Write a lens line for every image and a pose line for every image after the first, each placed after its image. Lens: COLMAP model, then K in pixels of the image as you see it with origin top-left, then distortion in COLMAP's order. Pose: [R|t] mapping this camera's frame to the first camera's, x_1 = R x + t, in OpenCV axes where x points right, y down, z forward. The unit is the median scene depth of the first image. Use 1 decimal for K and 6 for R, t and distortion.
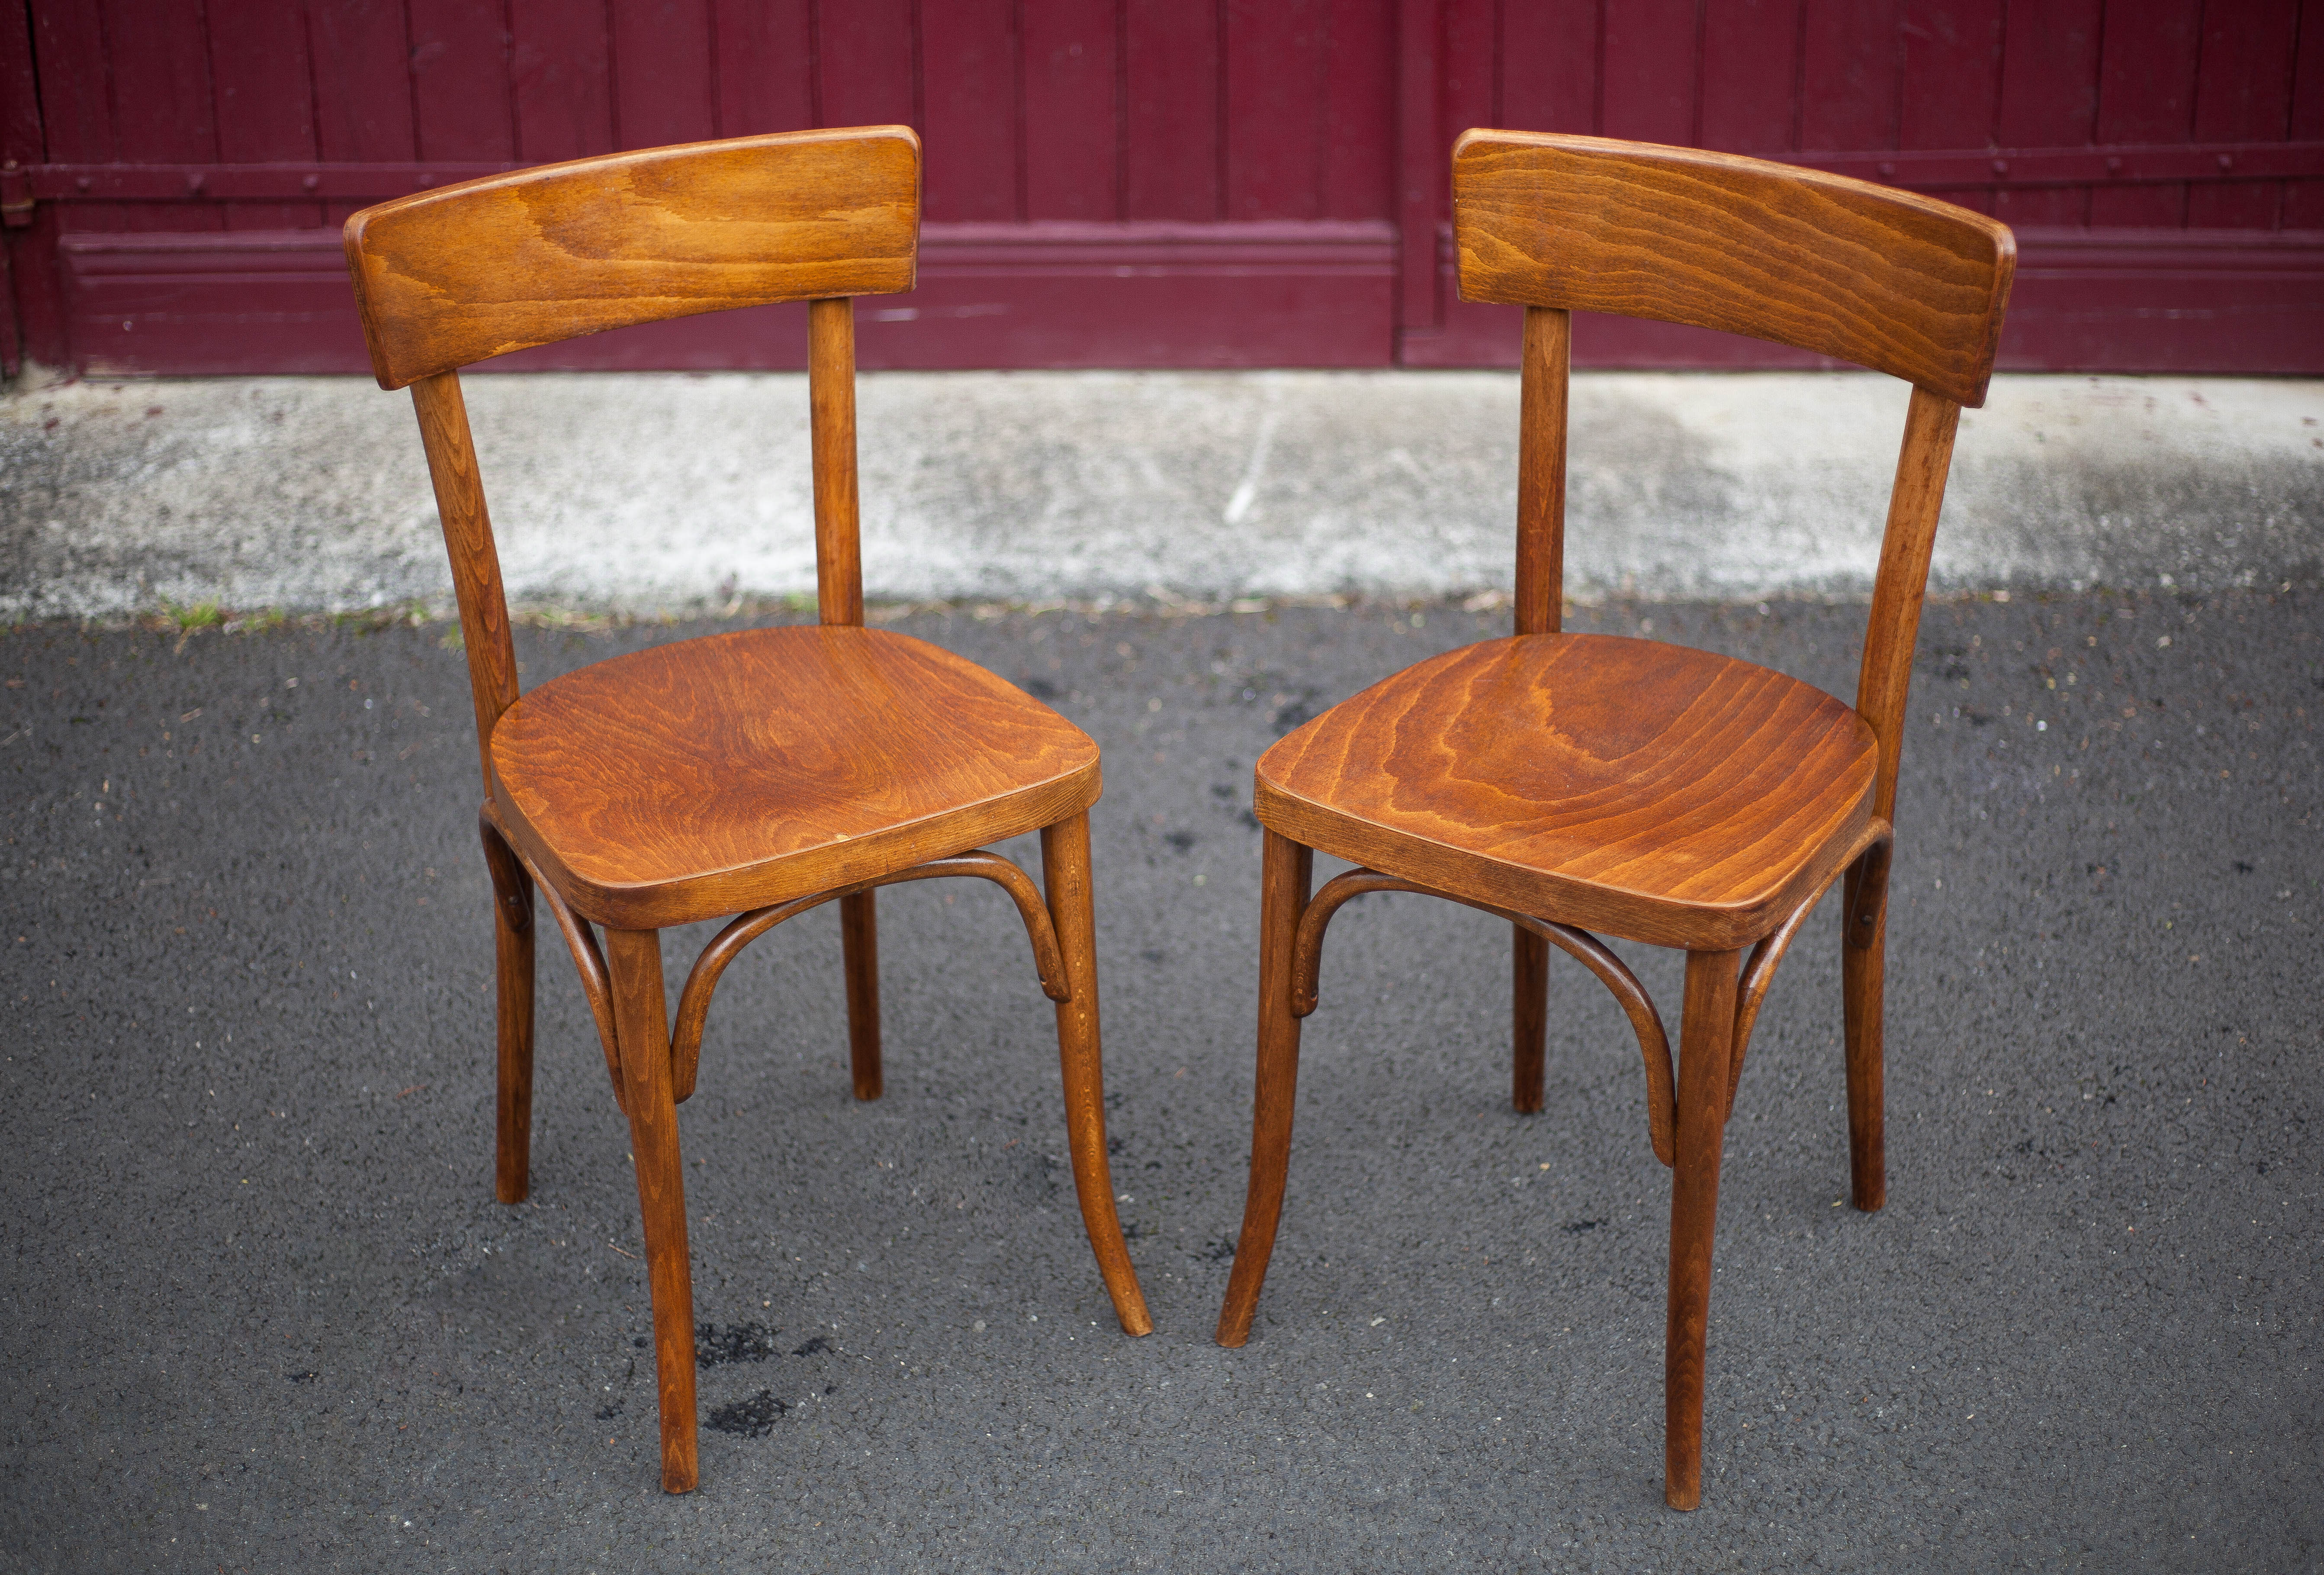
lens RADIAL K [[3545.0, 0, 1200.5], [0, 3545.0, 818.3], [0, 0, 1]] dist [-0.123107, 0.006433]
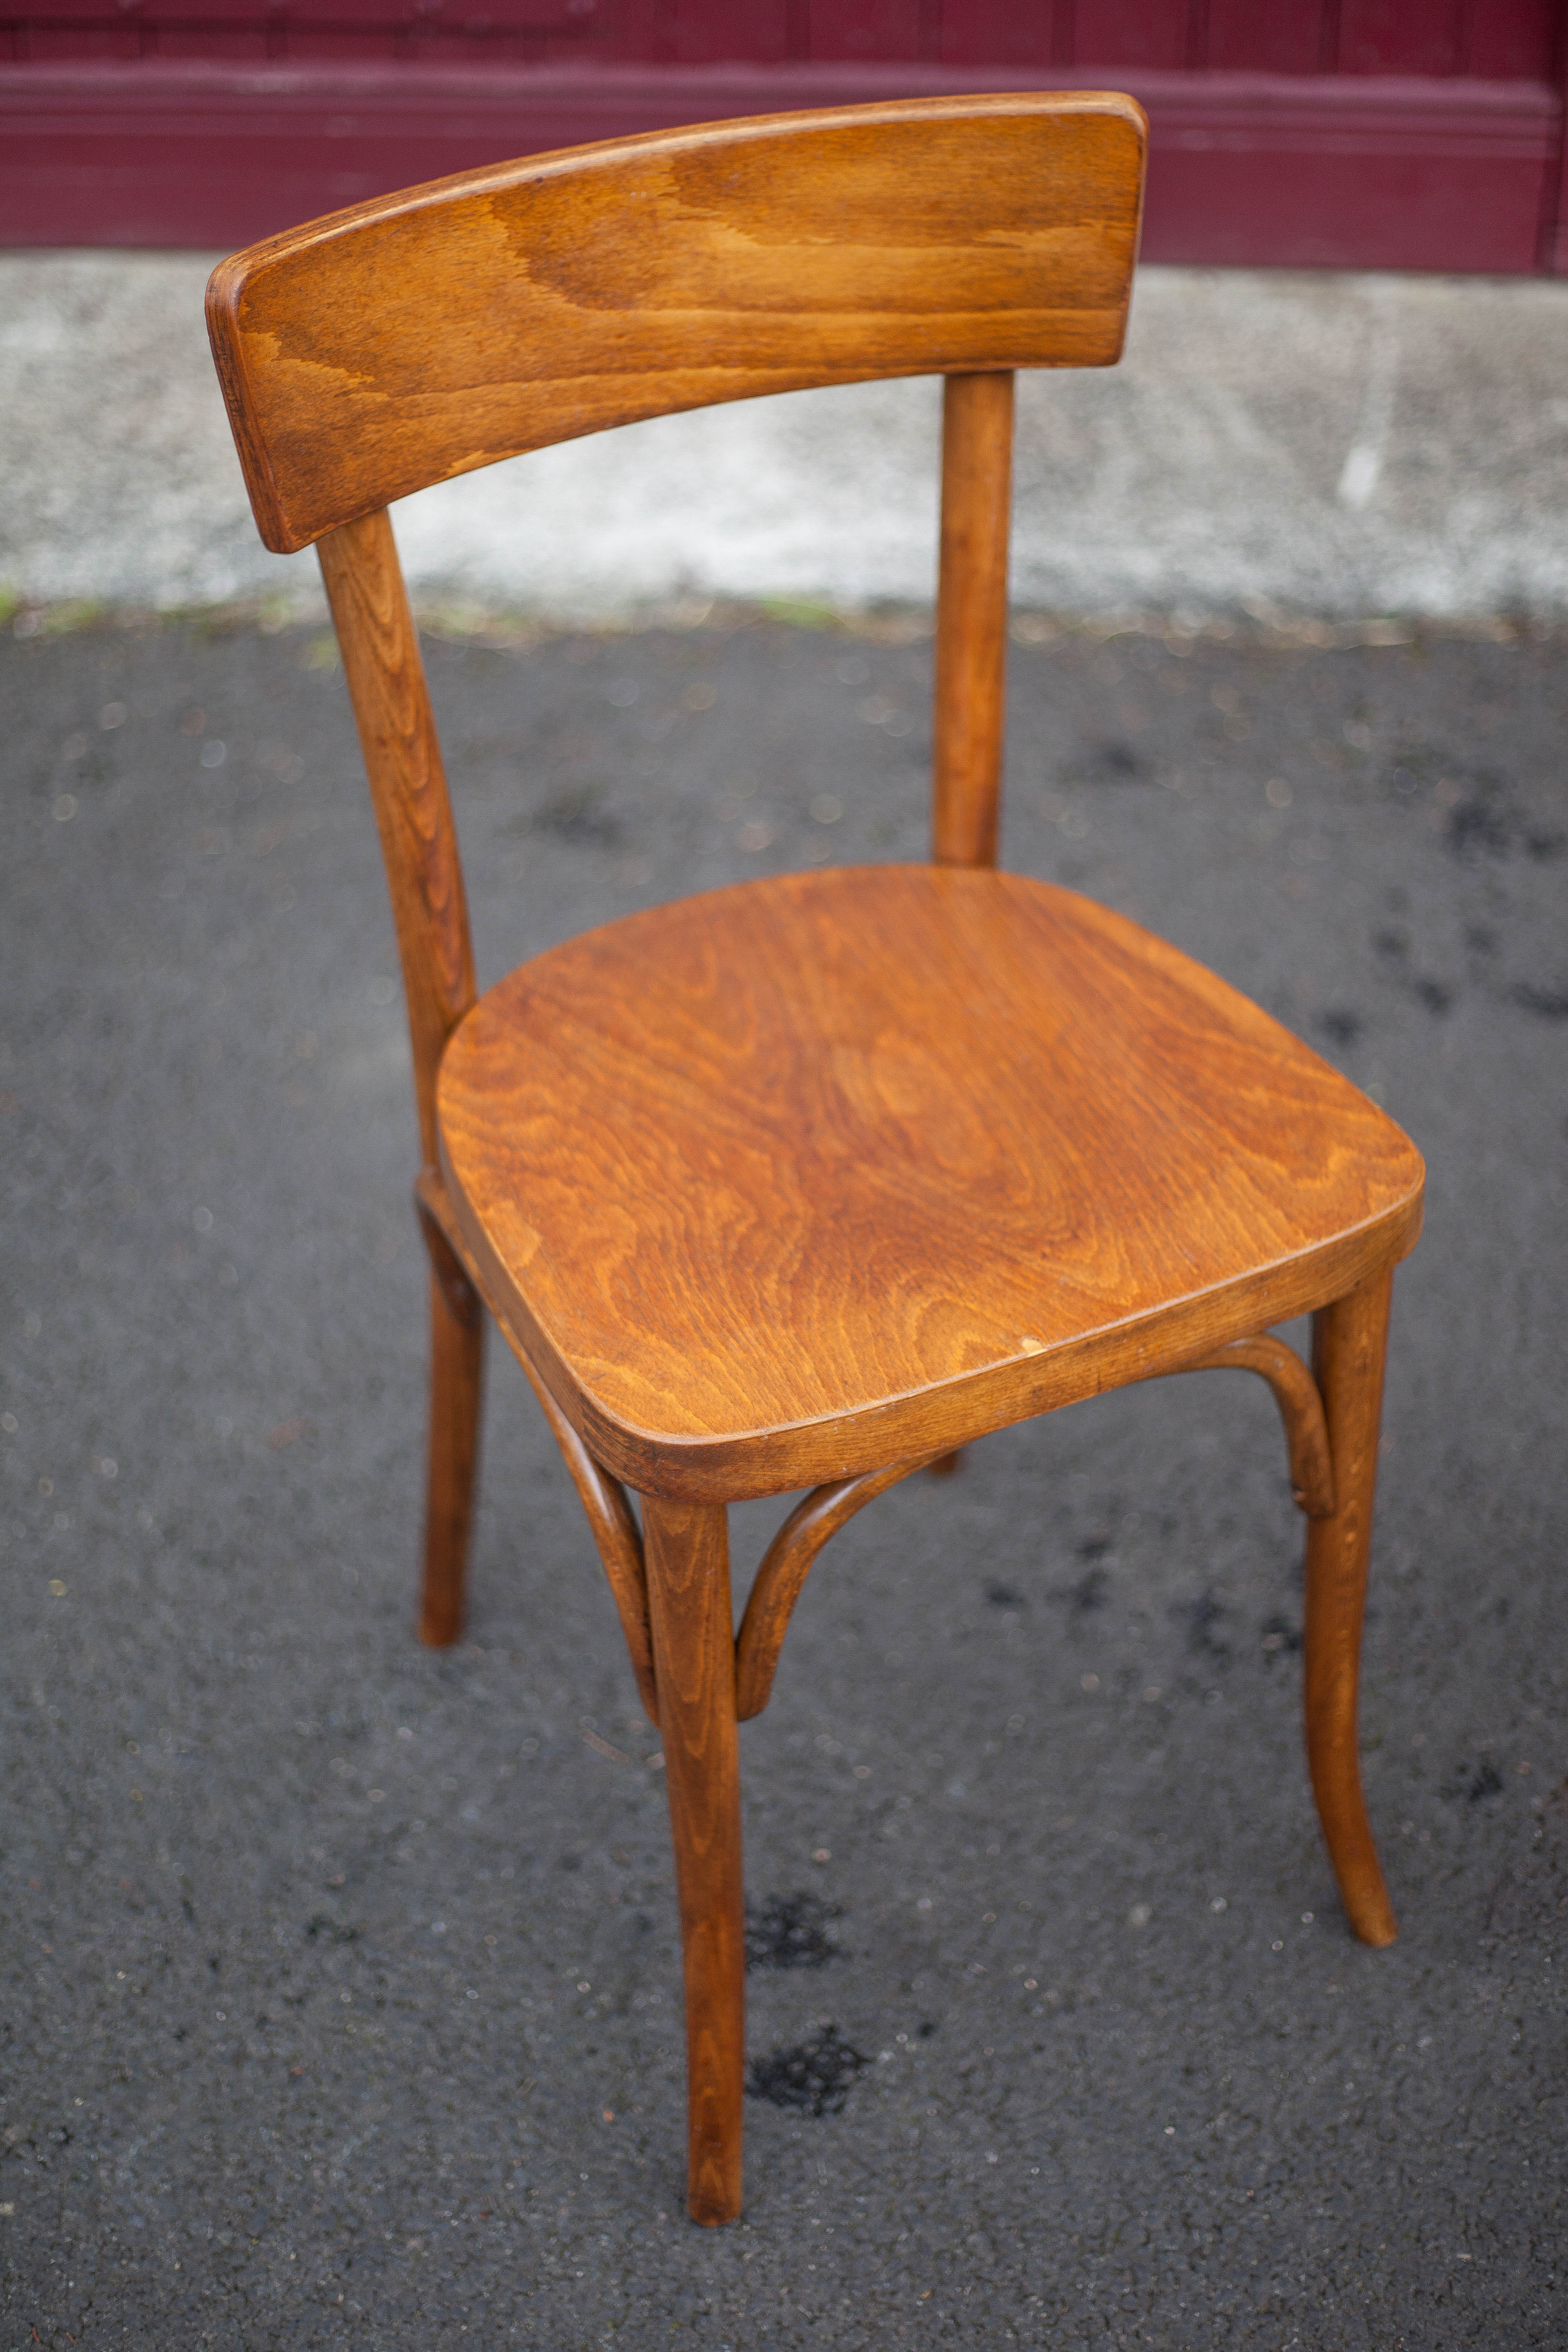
lens RADIAL K [[3499.1, 0, 784.0], [0, 3499.1, 1176.0], [0, 0, 1]] dist [-0.136581, 0.017753]
pose [[0.997795, 0.036487, -0.055434, -0.091913], [-0.025456, 0.981831, 0.188045, -0.111089], [0.061288, -0.186219, 0.980595, 0.342470]]
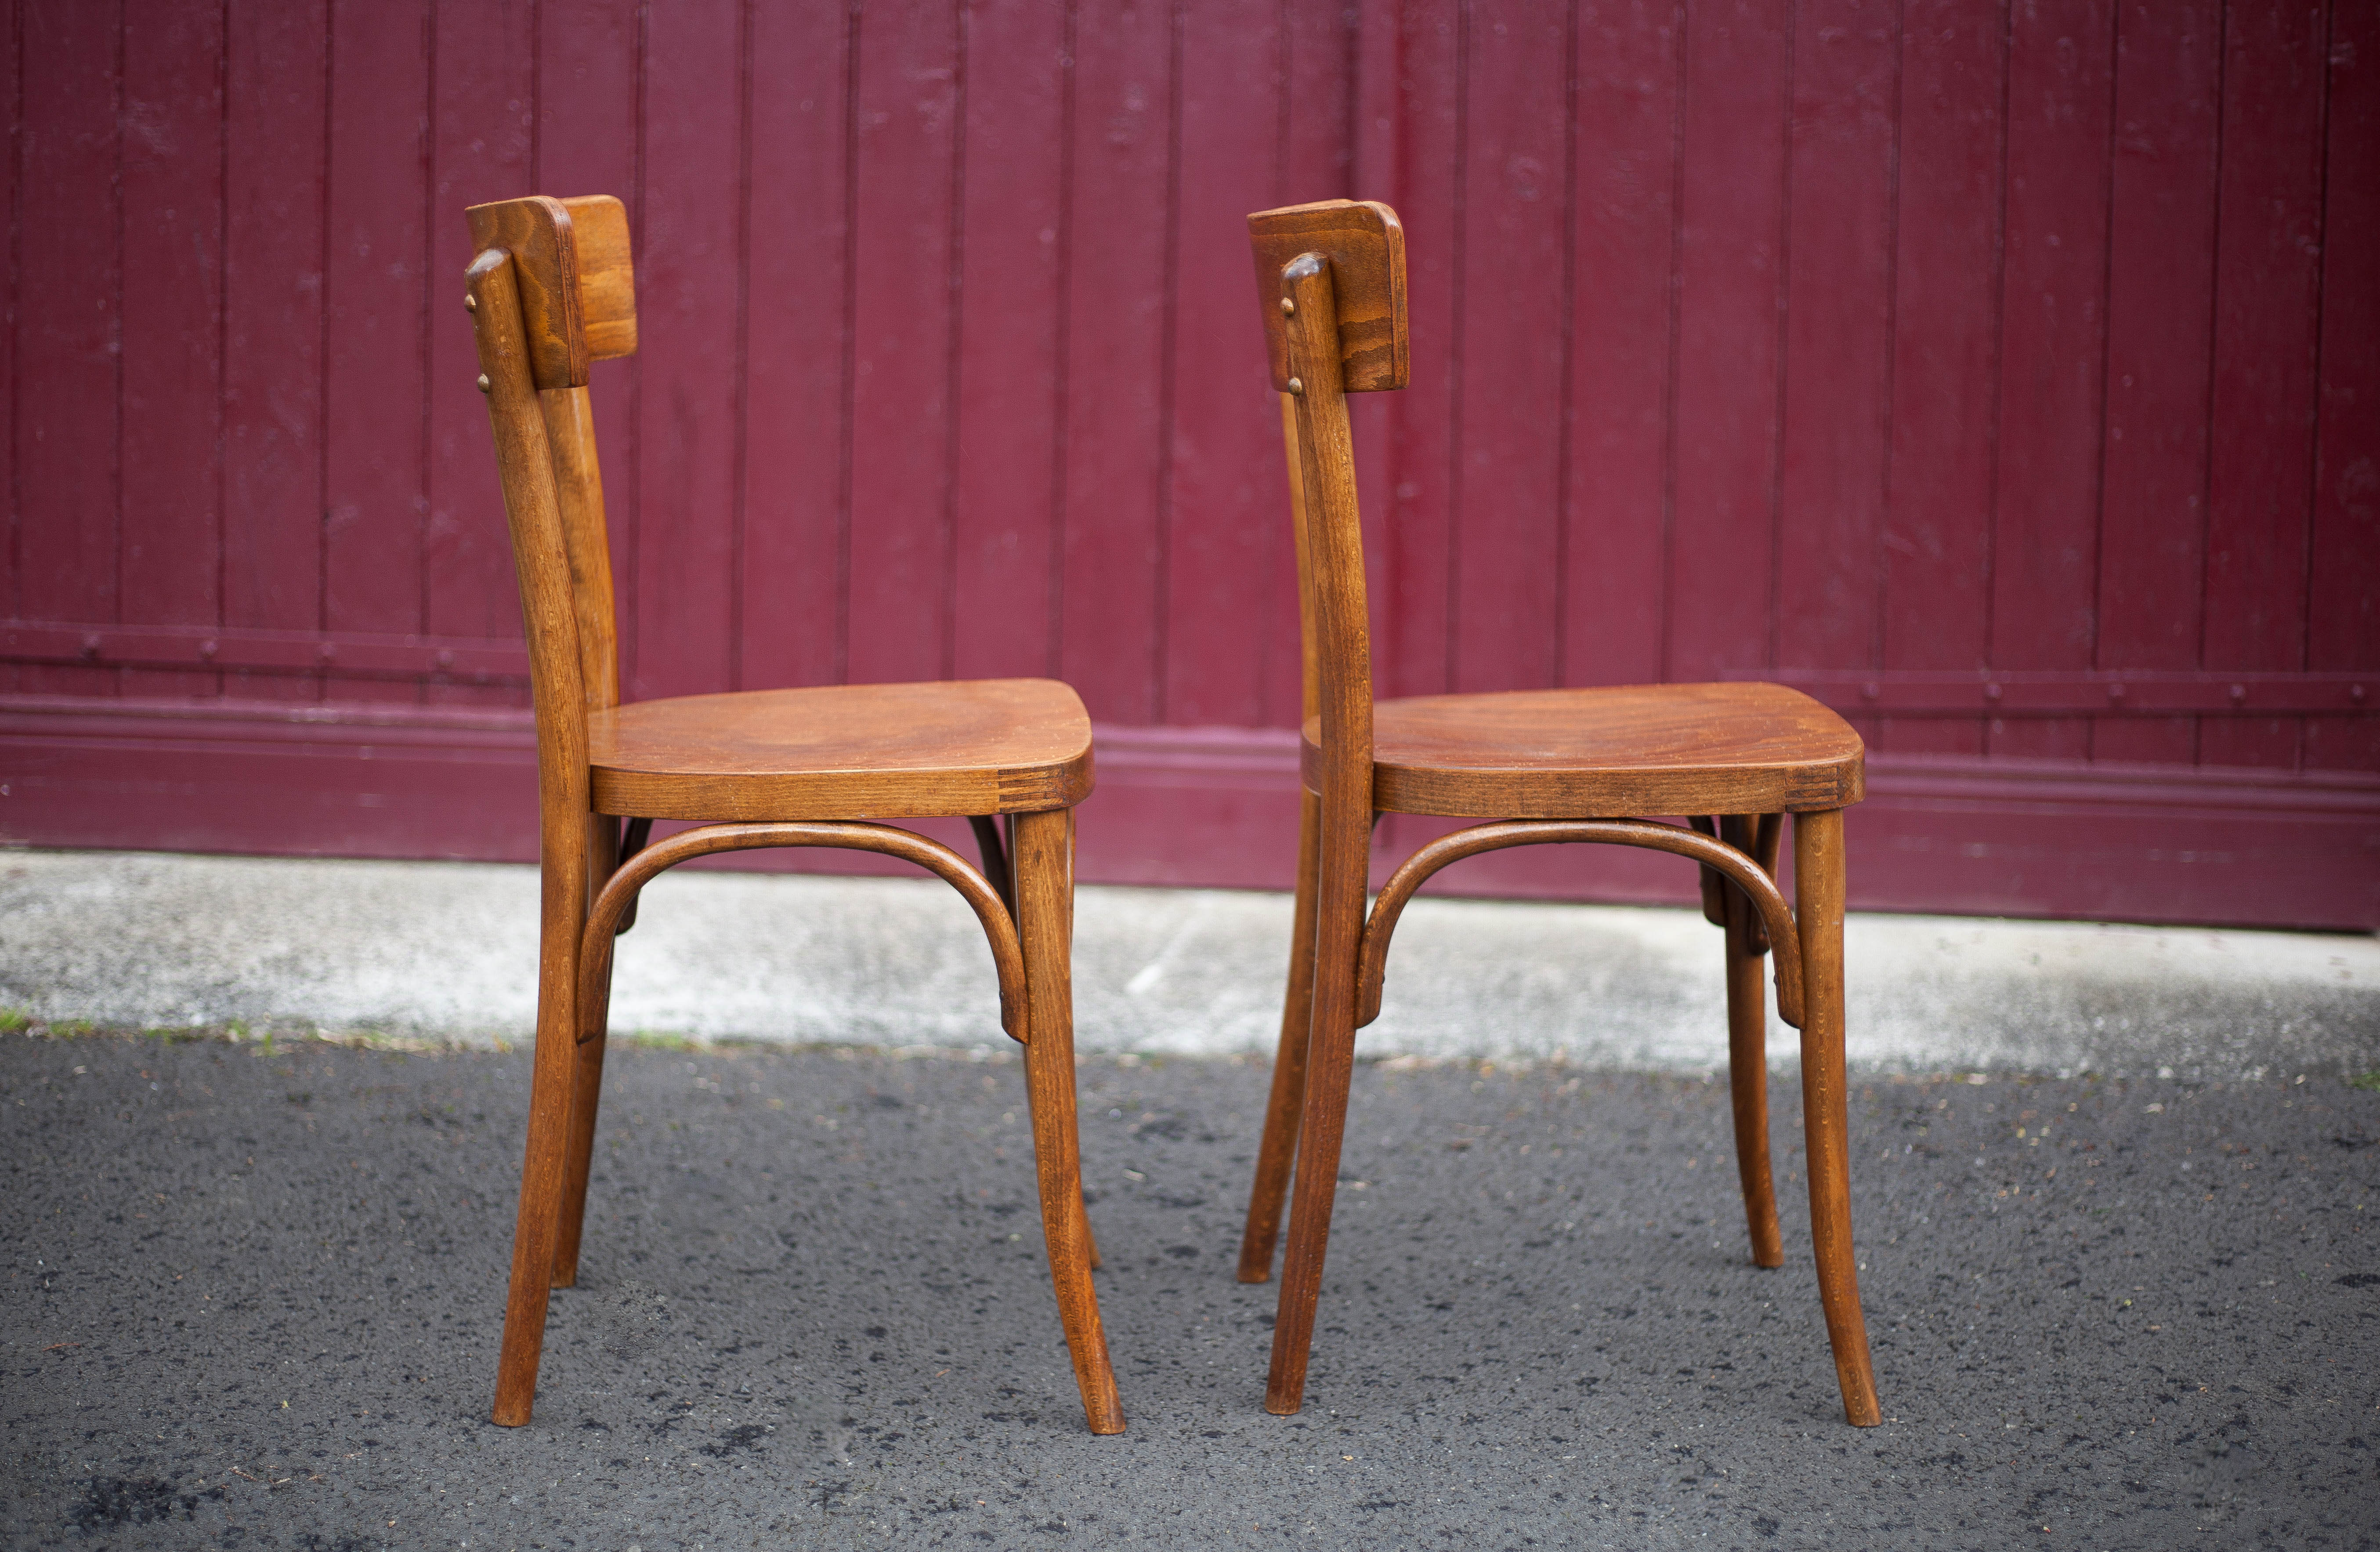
lens RADIAL K [[3607.6, 0, 1184.9], [0, 3607.6, 804.4], [0, 0, 1]] dist [-0.120448, -0.012378]
pose [[0.997998, 0.034525, -0.052996, 0.098032], [-0.048757, 0.953670, -0.296878, 0.204227], [0.040291, 0.298868, 0.953444, 0.139586]]
